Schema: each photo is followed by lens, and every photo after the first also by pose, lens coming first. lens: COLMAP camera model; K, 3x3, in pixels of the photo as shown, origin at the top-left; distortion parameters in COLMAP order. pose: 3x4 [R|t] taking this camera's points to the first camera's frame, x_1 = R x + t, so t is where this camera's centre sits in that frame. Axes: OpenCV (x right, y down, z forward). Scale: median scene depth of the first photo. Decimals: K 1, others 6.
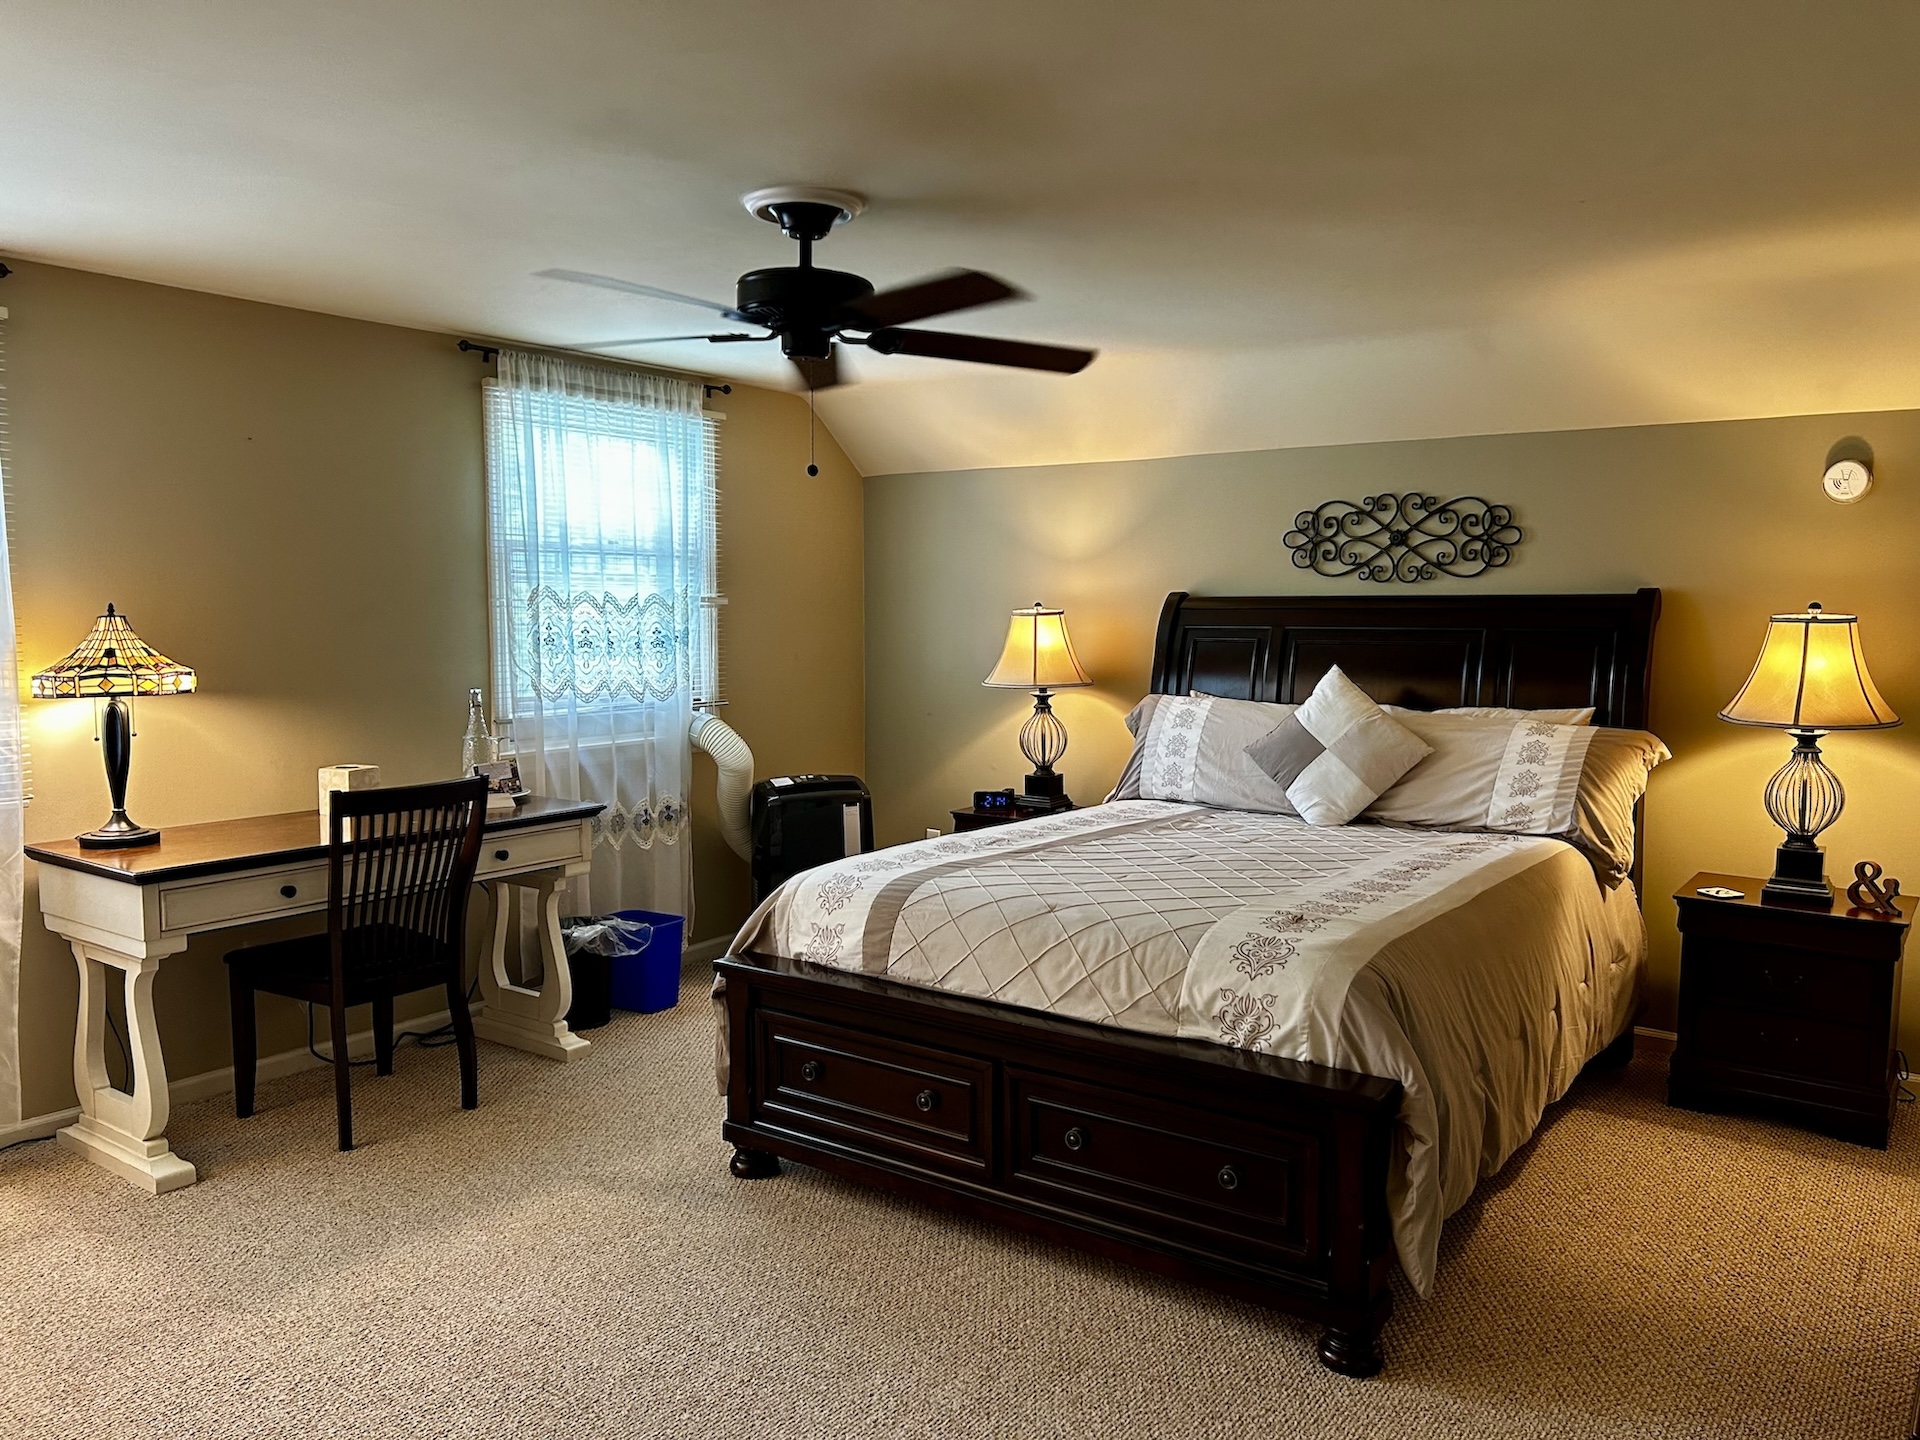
lens RADIAL K [[1448.3, 0, 960.0], [0, 1448.3, 720.0], [0, 0, 1]] dist [-0.003102, -0.001777]
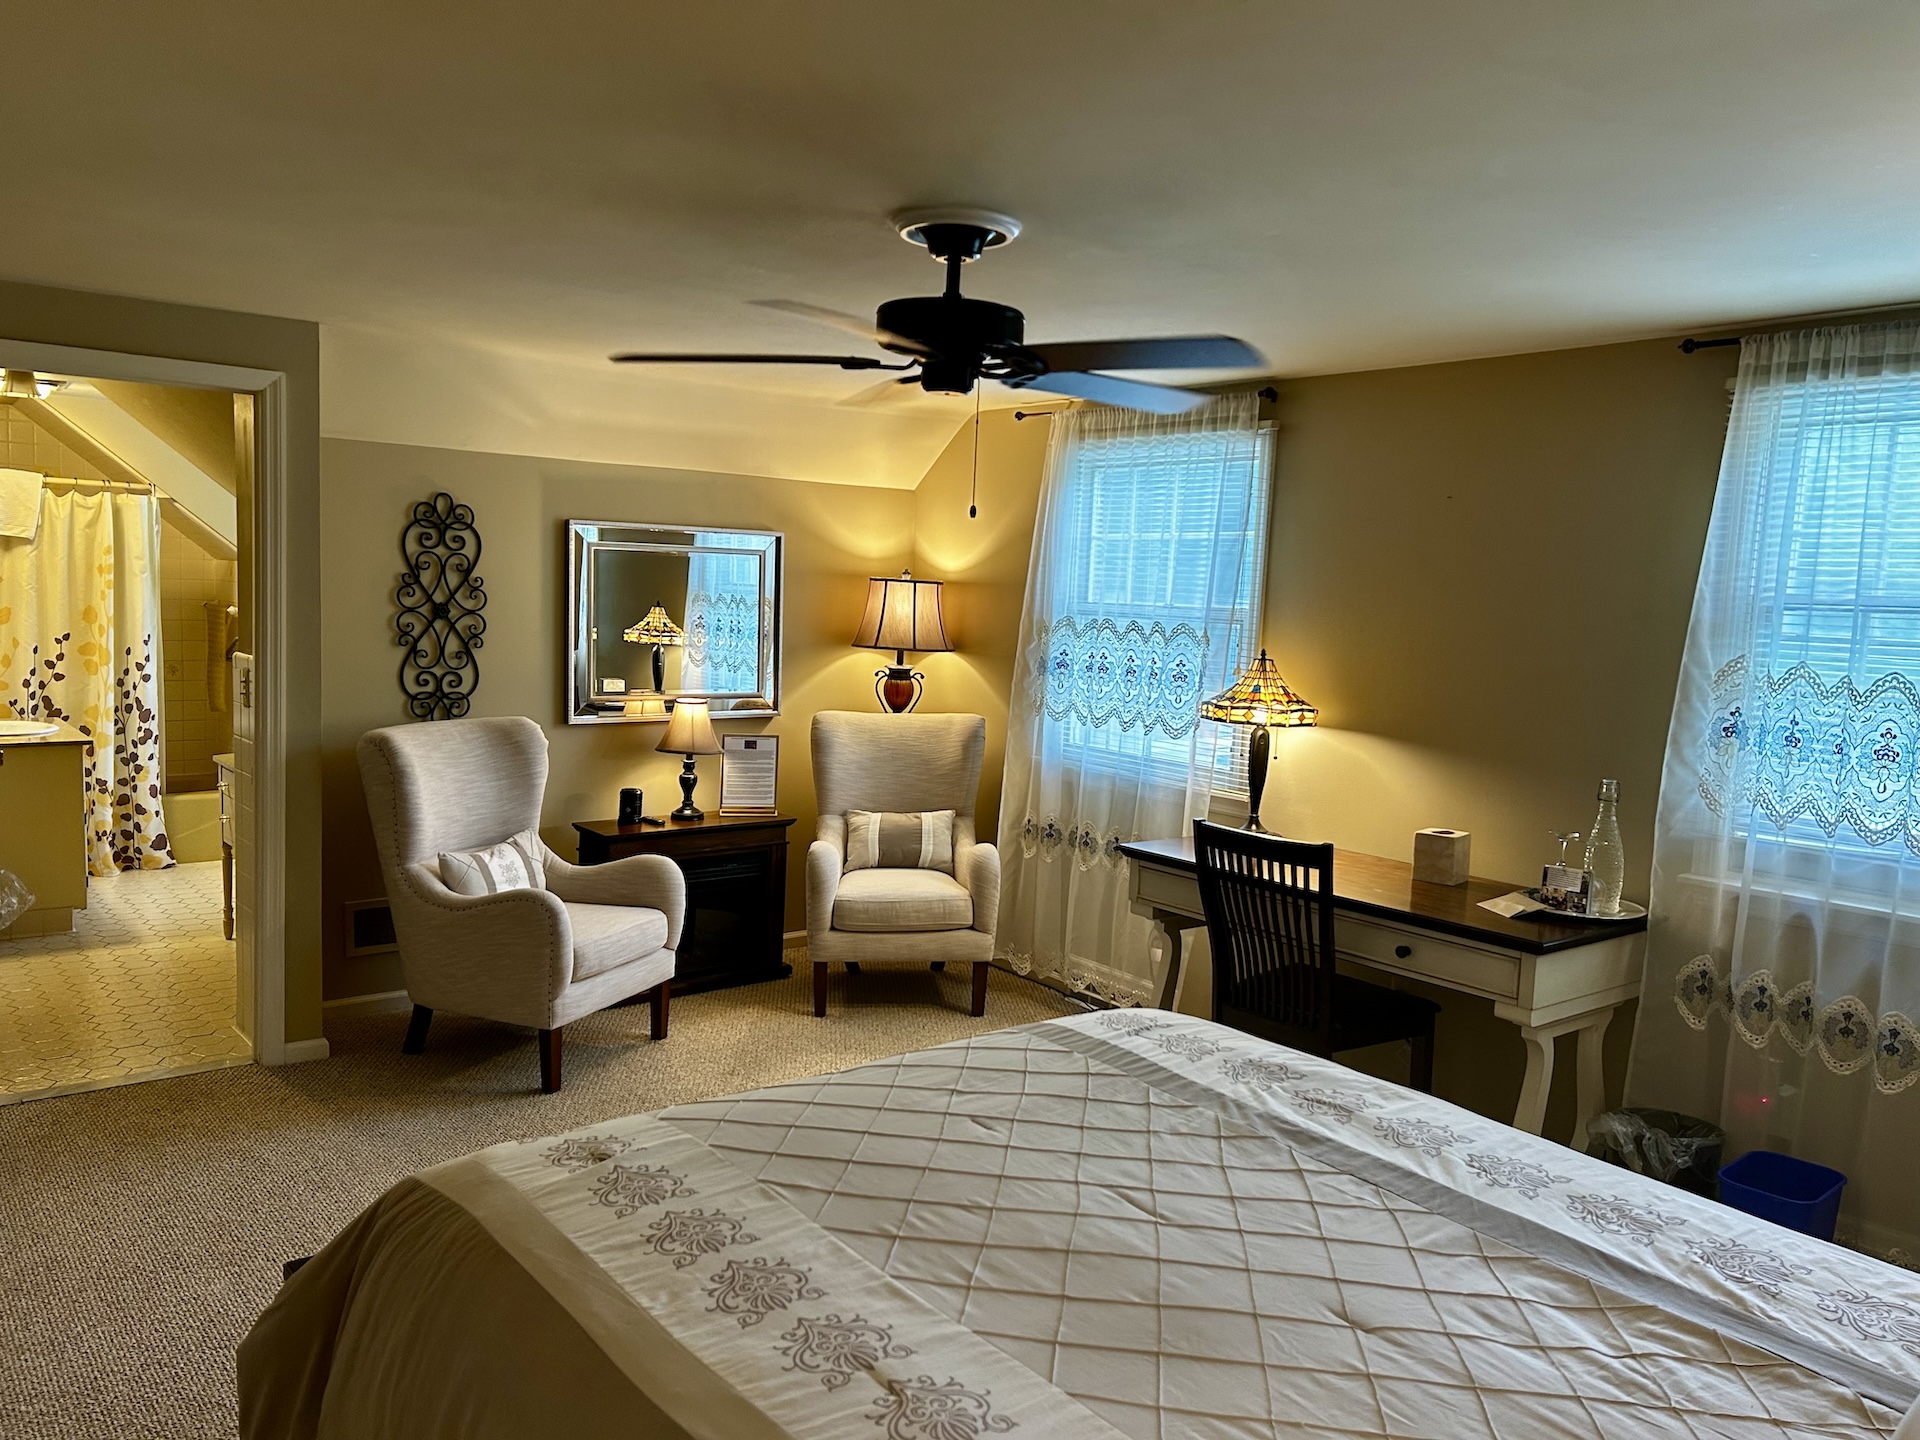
lens RADIAL K [[1465.1, 0, 960.0], [0, 1465.1, 720.0], [0, 0, 1]] dist [-0.085444, 0.000418]
pose [[-0.256724, 0.061553, -0.964523, 0.655380], [-0.114692, 0.988978, 0.093641, -0.106892], [0.959656, 0.134663, -0.246834, 1.061011]]
